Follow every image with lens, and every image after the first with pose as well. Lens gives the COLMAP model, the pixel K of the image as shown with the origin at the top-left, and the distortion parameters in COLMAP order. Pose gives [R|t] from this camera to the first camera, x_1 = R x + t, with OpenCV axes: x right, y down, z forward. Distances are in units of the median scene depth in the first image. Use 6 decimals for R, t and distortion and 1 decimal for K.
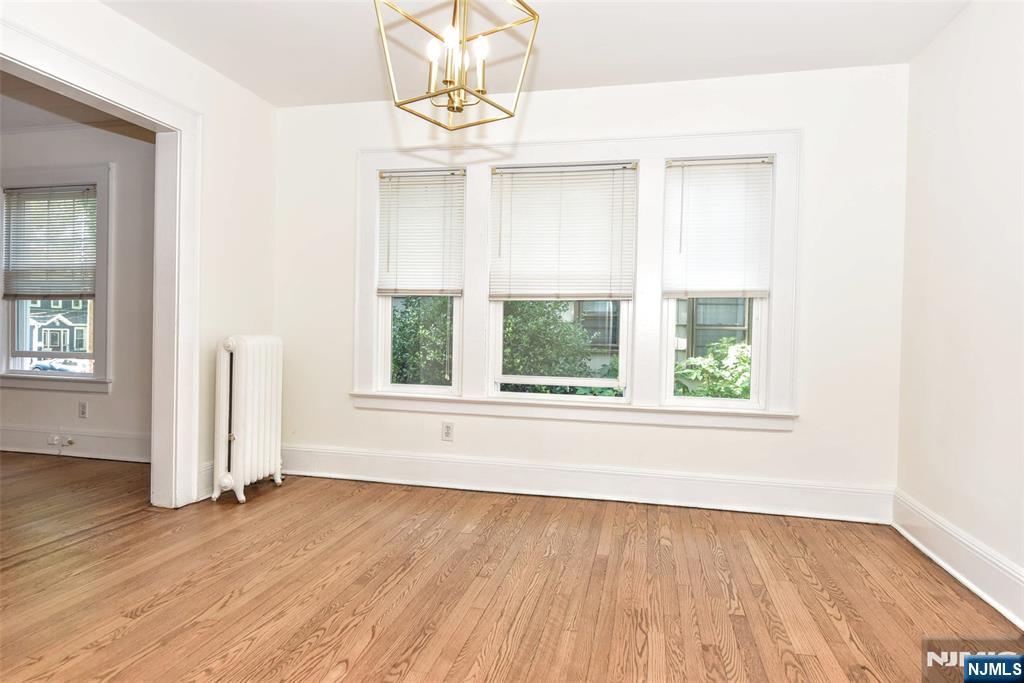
lens RADIAL K [[587.5, 0, 512.0], [0, 587.5, 341.5], [0, 0, 1]] dist [-0.000590, -0.000364]
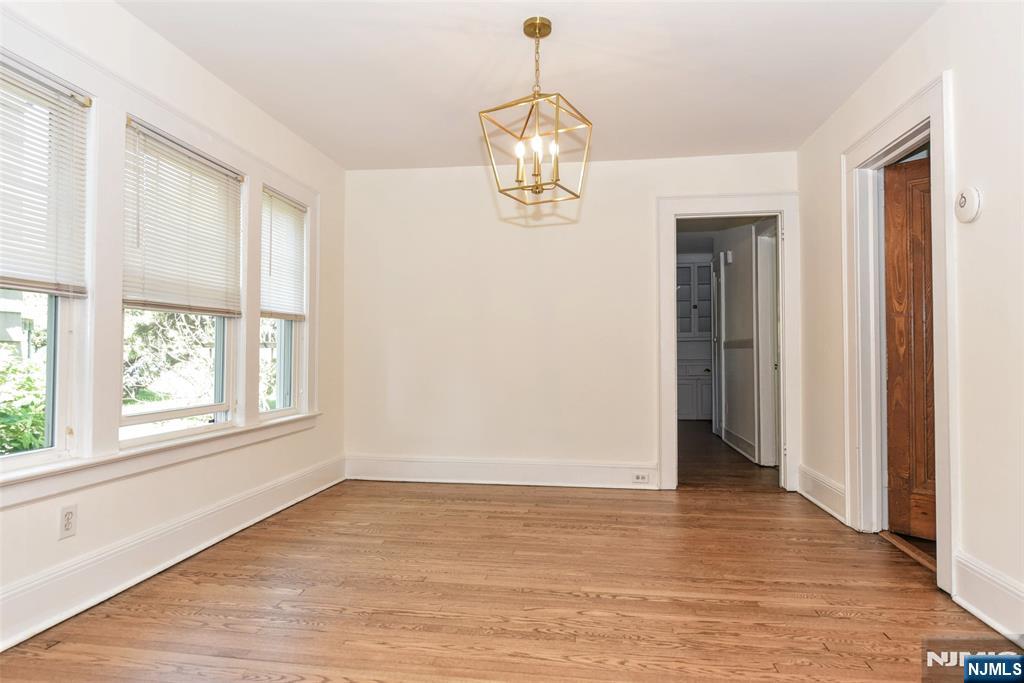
lens RADIAL K [[587.5, 0, 512.0], [0, 587.5, 341.5], [0, 0, 1]] dist [-0.000590, -0.000364]
pose [[-0.083432, 0.002990, 0.996509, -1.141111], [0.012309, 0.999922, -0.001970, -0.036127], [-0.996437, 0.012102, -0.083462, 0.915346]]
